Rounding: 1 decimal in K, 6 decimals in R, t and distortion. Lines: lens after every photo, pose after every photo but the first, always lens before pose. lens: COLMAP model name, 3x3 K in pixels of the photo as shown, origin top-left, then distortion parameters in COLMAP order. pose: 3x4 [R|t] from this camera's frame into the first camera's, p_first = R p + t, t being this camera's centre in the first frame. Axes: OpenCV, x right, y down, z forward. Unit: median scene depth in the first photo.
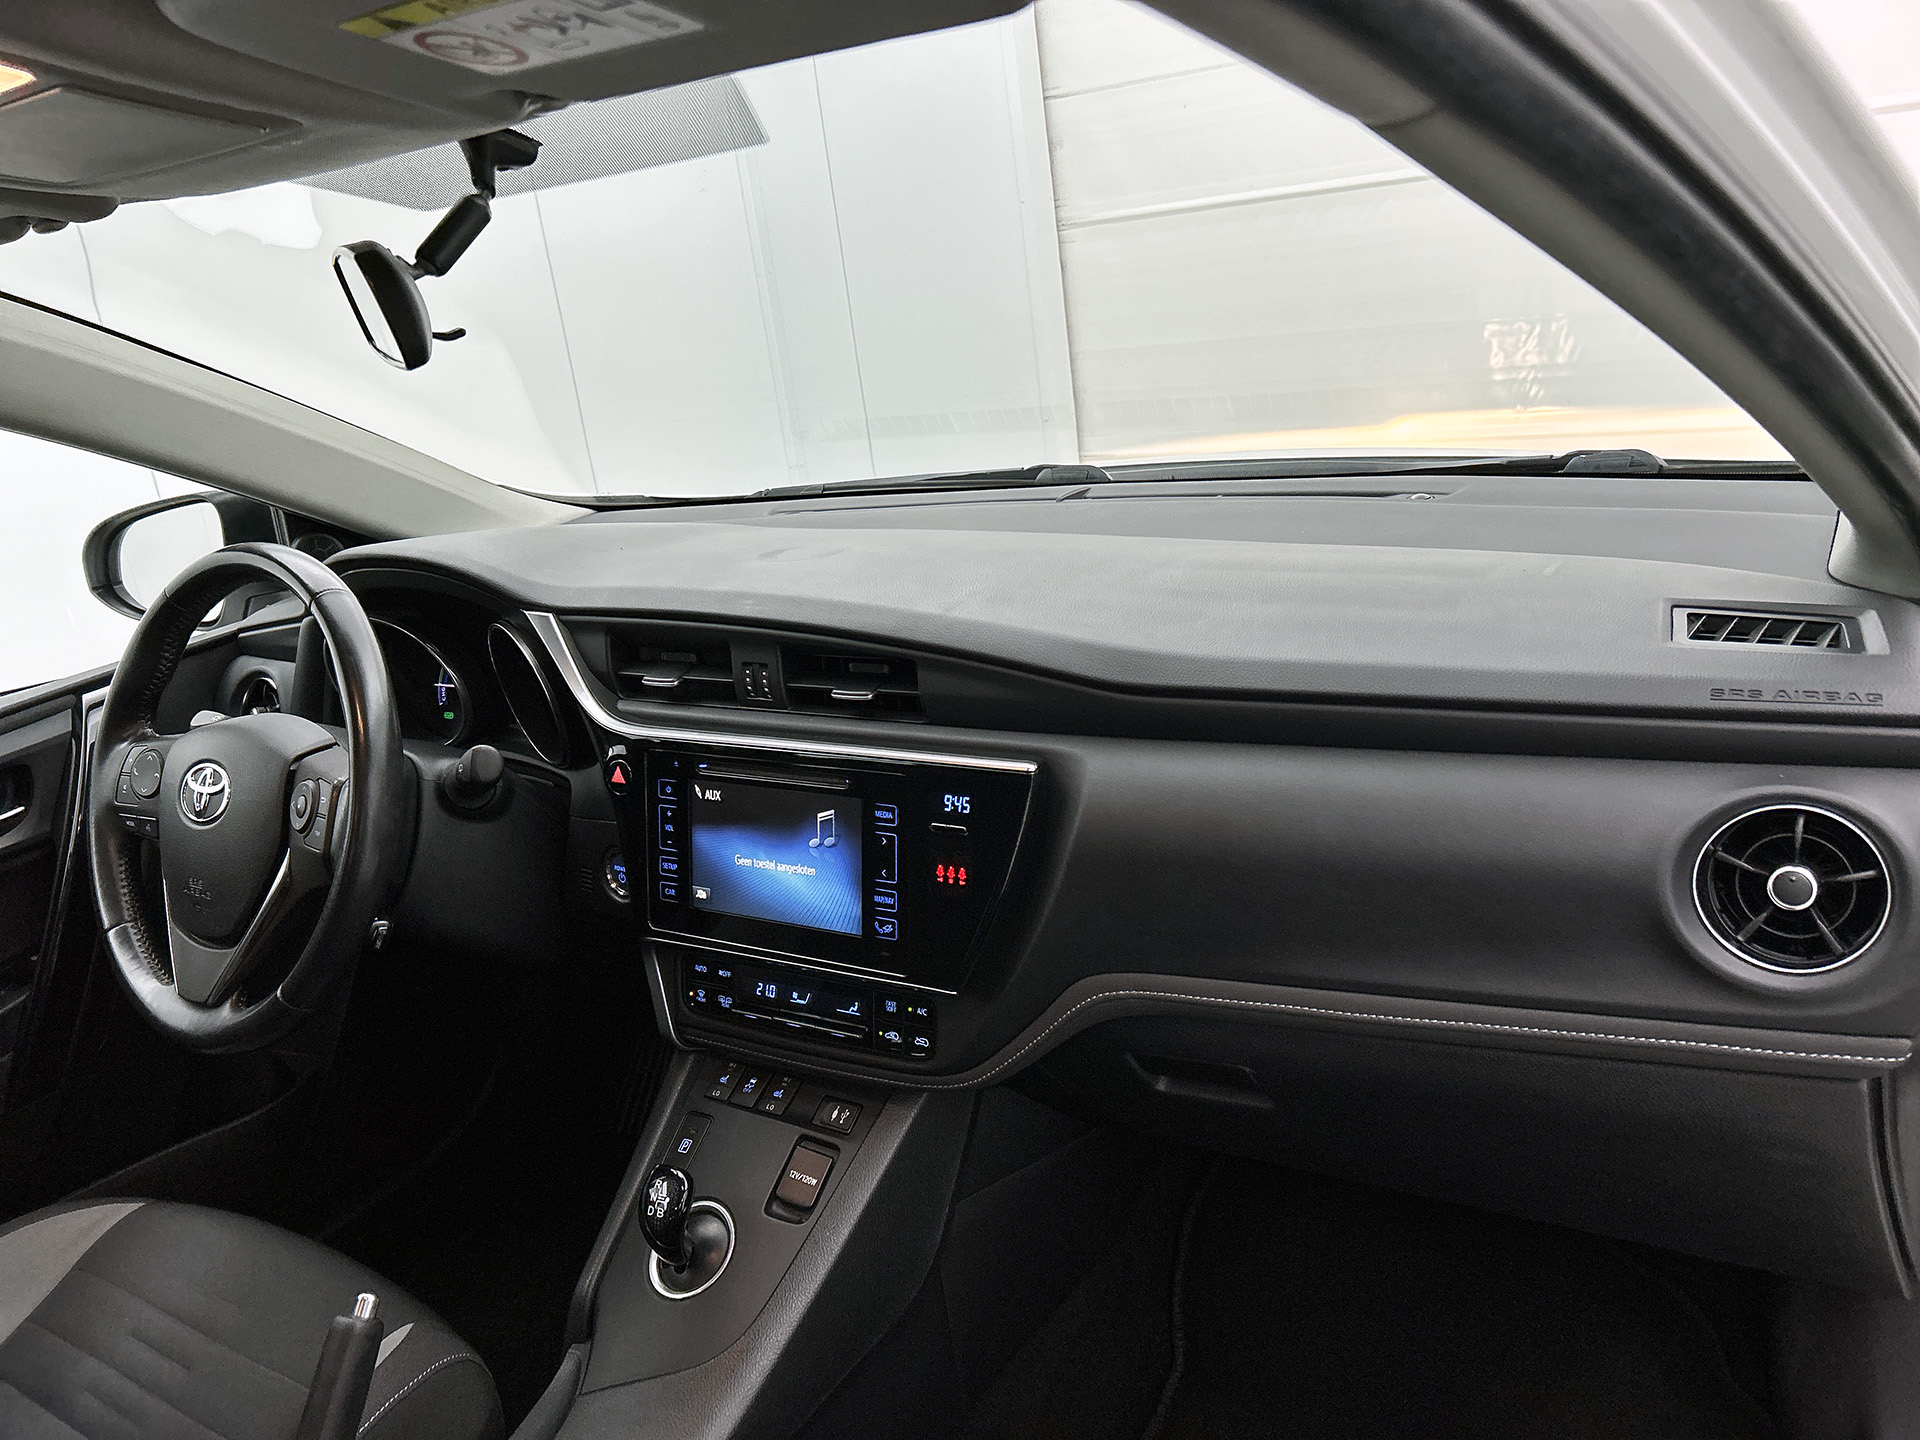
lens RADIAL K [[1507.4, 0, 914.9], [0, 1507.4, 672.3], [0, 0, 1]] dist [0.052160, -0.062660]
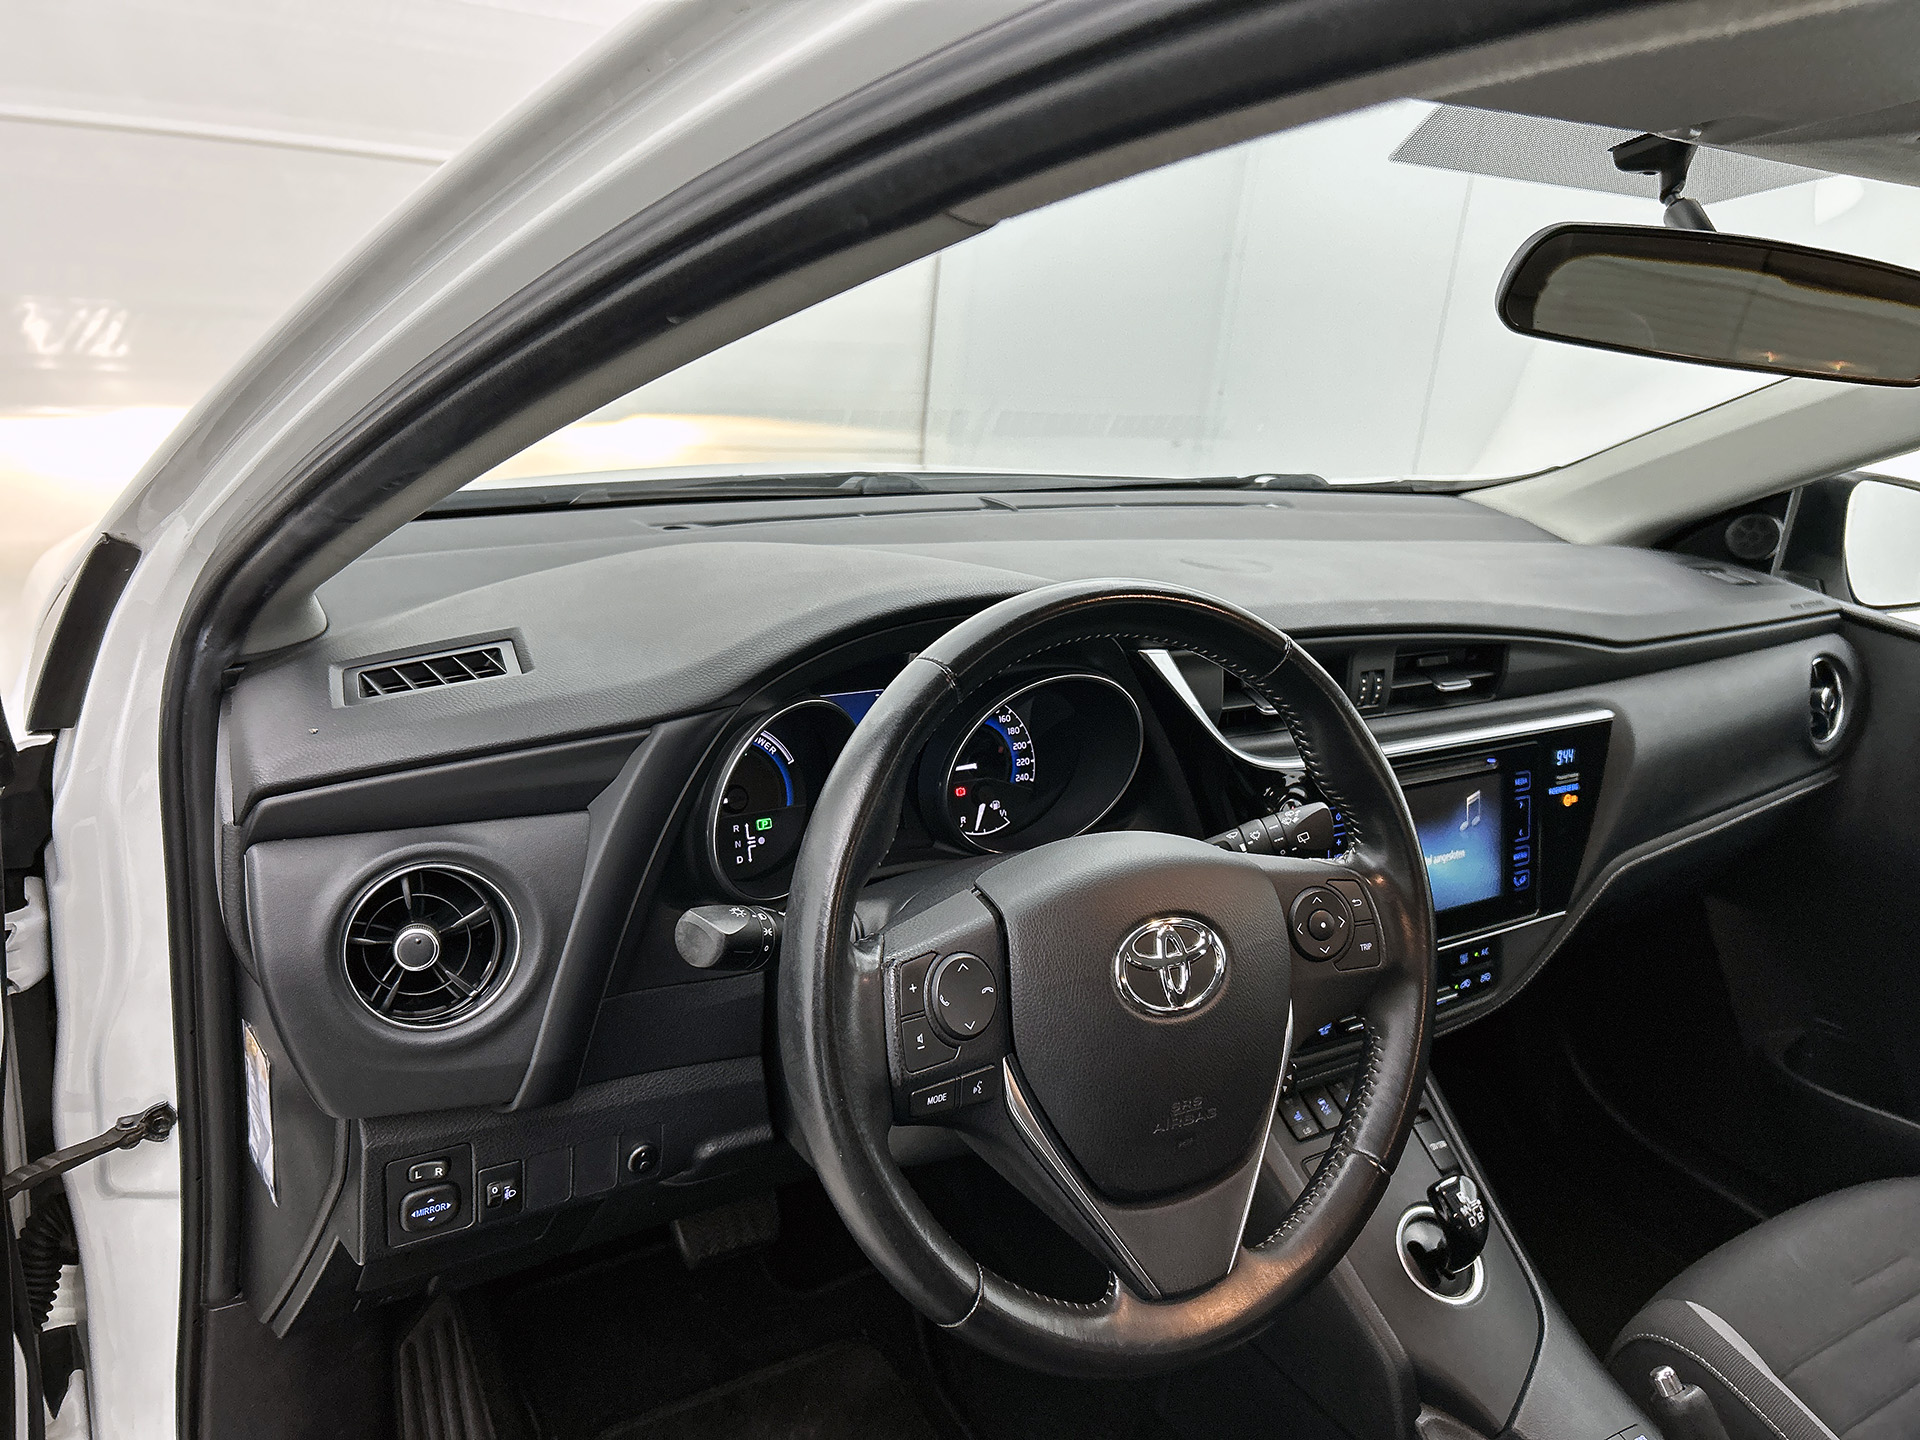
lens RADIAL K [[1507.4, 0, 979.4], [0, 1507.4, 707.6], [0, 0, 1]] dist [0.052160, -0.062660]
pose [[0.357807, -0.123168, 0.925637, -1.129855], [0.109278, 0.989975, 0.089487, -0.100539], [-0.927379, 0.069133, 0.367680, 0.880915]]
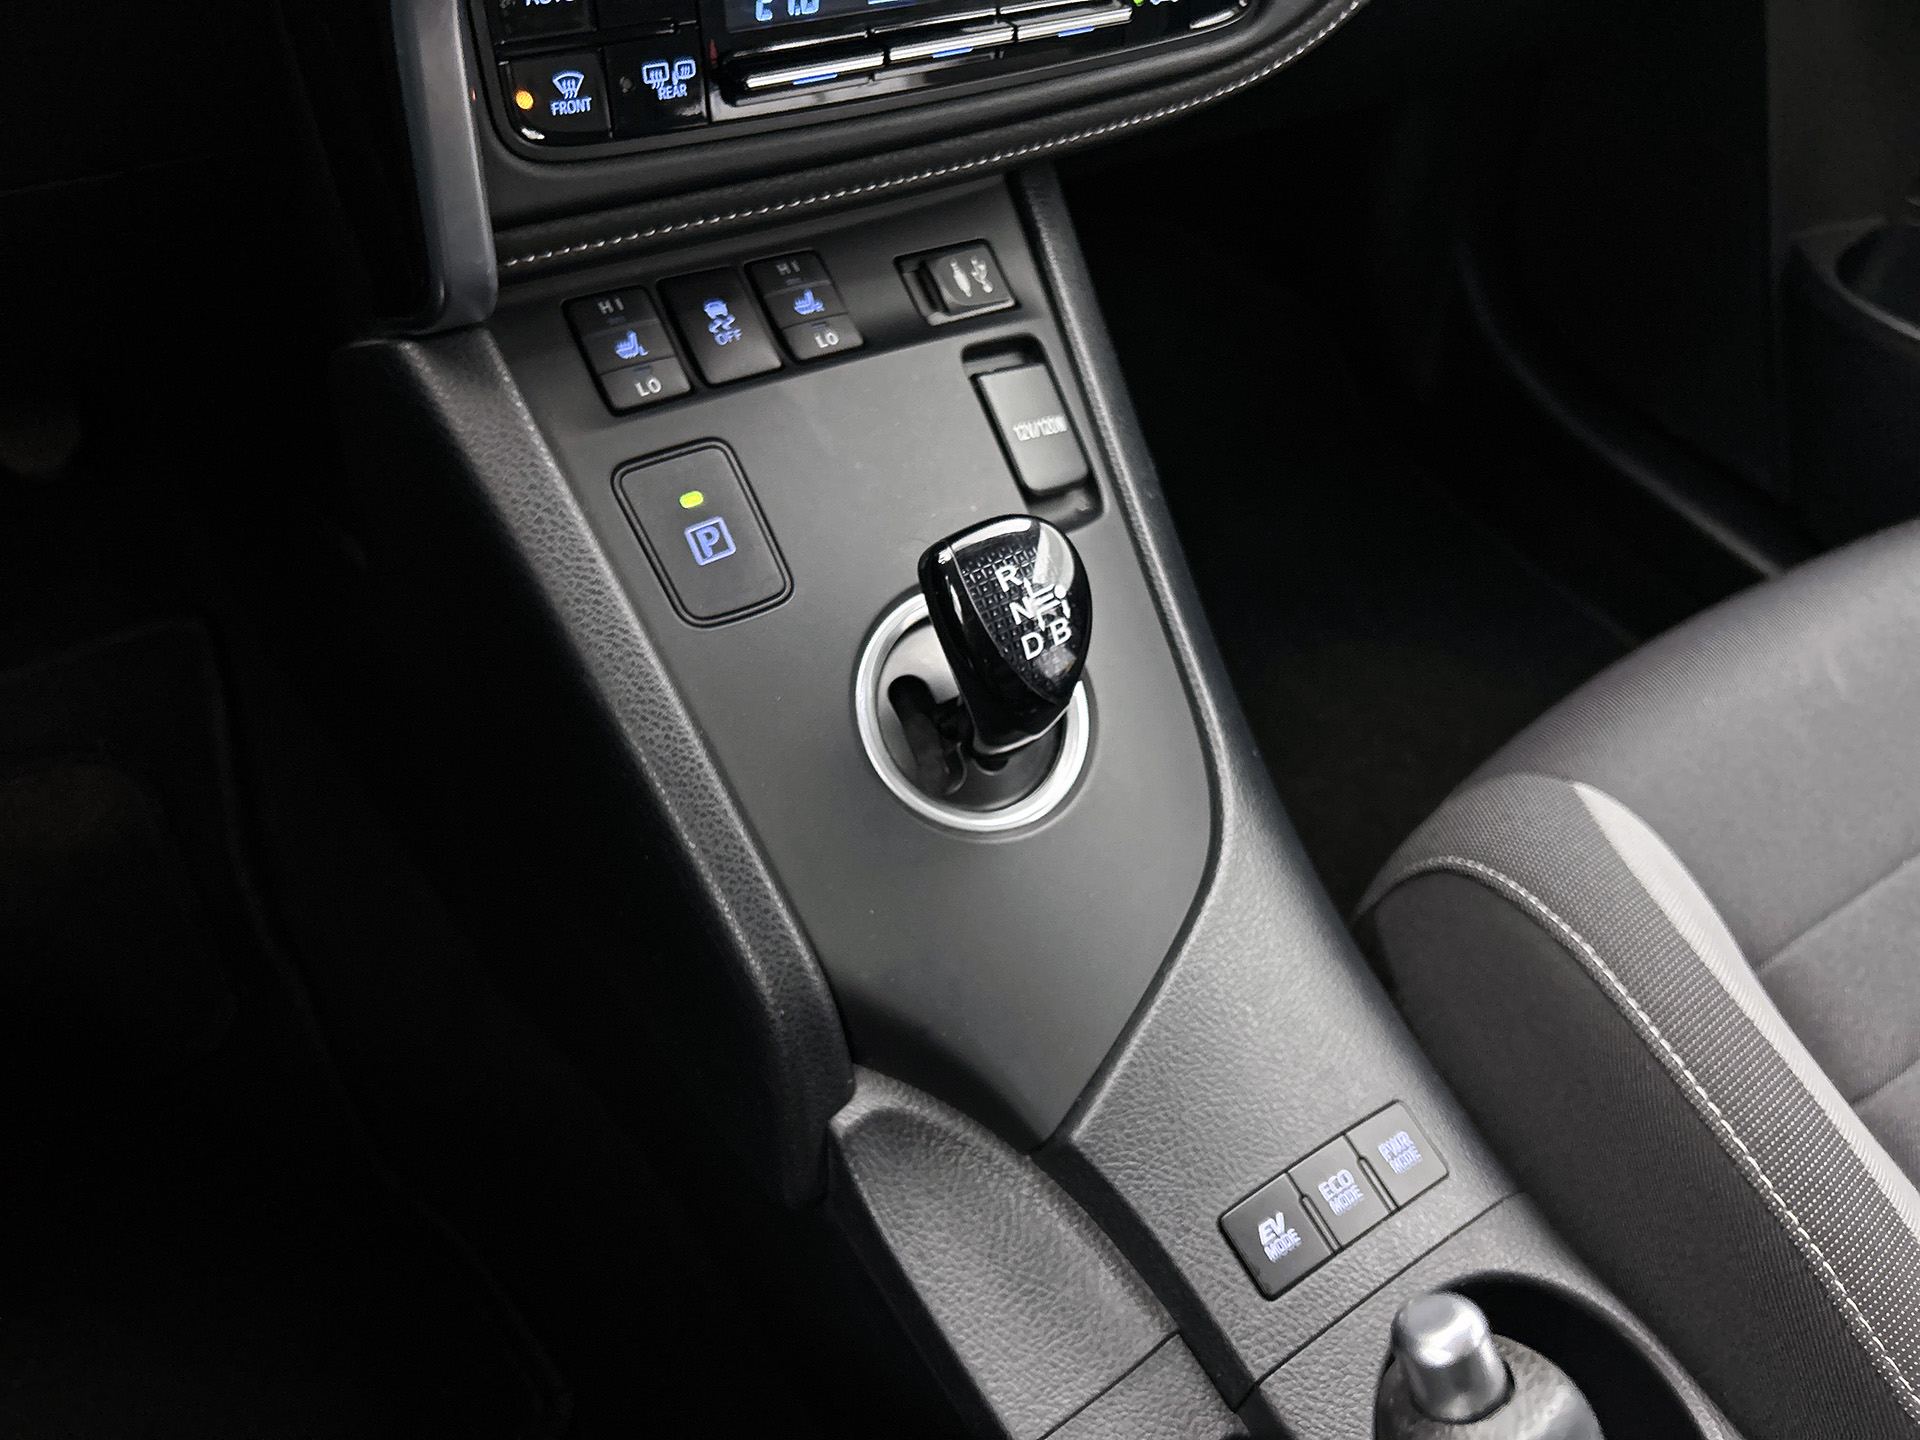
lens RADIAL K [[1507.4, 0, 979.4], [0, 1507.4, 722.9], [0, 0, 1]] dist [0.052160, -0.062660]
pose [[0.327749, -0.545194, 0.771586, -0.440968], [0.080830, 0.829883, 0.552051, 0.168885], [-0.941301, -0.118567, 0.316061, 0.869895]]
